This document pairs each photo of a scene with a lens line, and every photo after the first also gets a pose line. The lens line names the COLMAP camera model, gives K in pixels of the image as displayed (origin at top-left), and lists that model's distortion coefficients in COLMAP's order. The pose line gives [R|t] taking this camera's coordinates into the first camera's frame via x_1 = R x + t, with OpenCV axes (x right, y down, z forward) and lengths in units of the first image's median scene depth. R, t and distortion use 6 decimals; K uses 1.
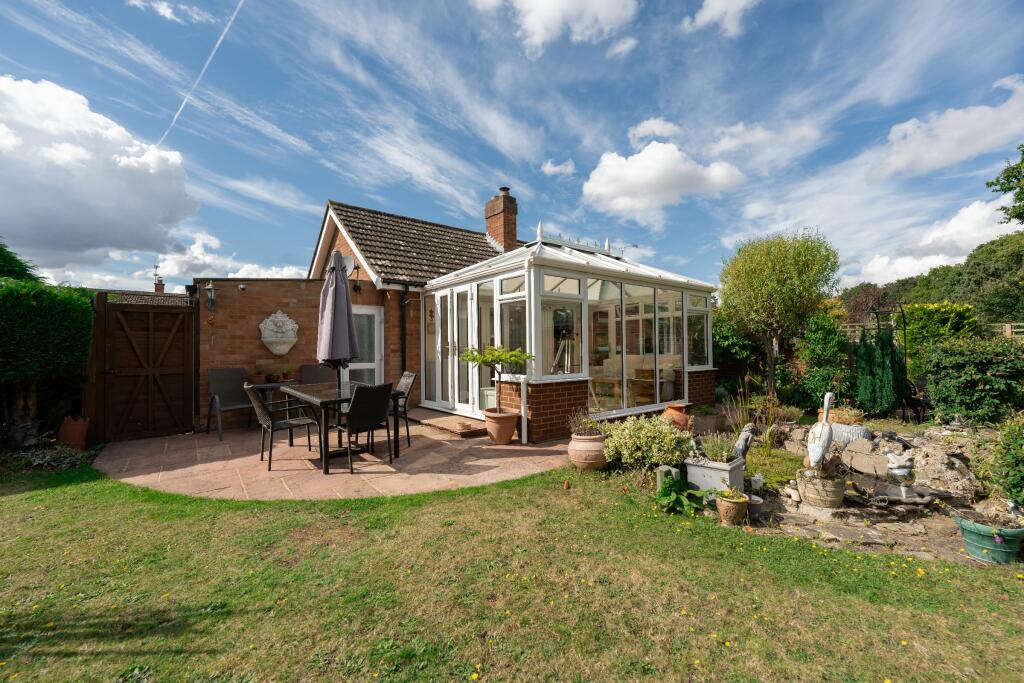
lens RADIAL K [[414.2, 0, 511.9], [0, 414.2, 342.8], [0, 0, 1]] dist [-0.000312, -0.000028]
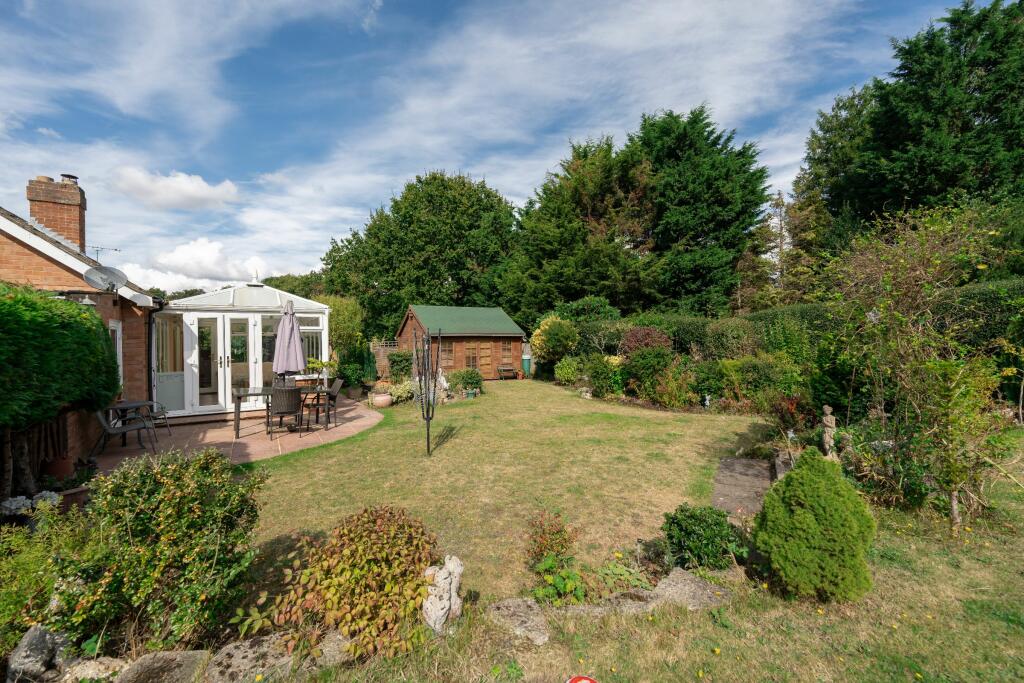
lens RADIAL K [[414.2, 0, 511.4], [0, 414.2, 342.8], [0, 0, 1]] dist [-0.000312, -0.000028]
pose [[0.042366, 0.005995, 0.999084, -1.282702], [0.001640, 0.999980, -0.006070, -0.033485], [-0.999101, 0.001895, 0.042355, 0.076176]]
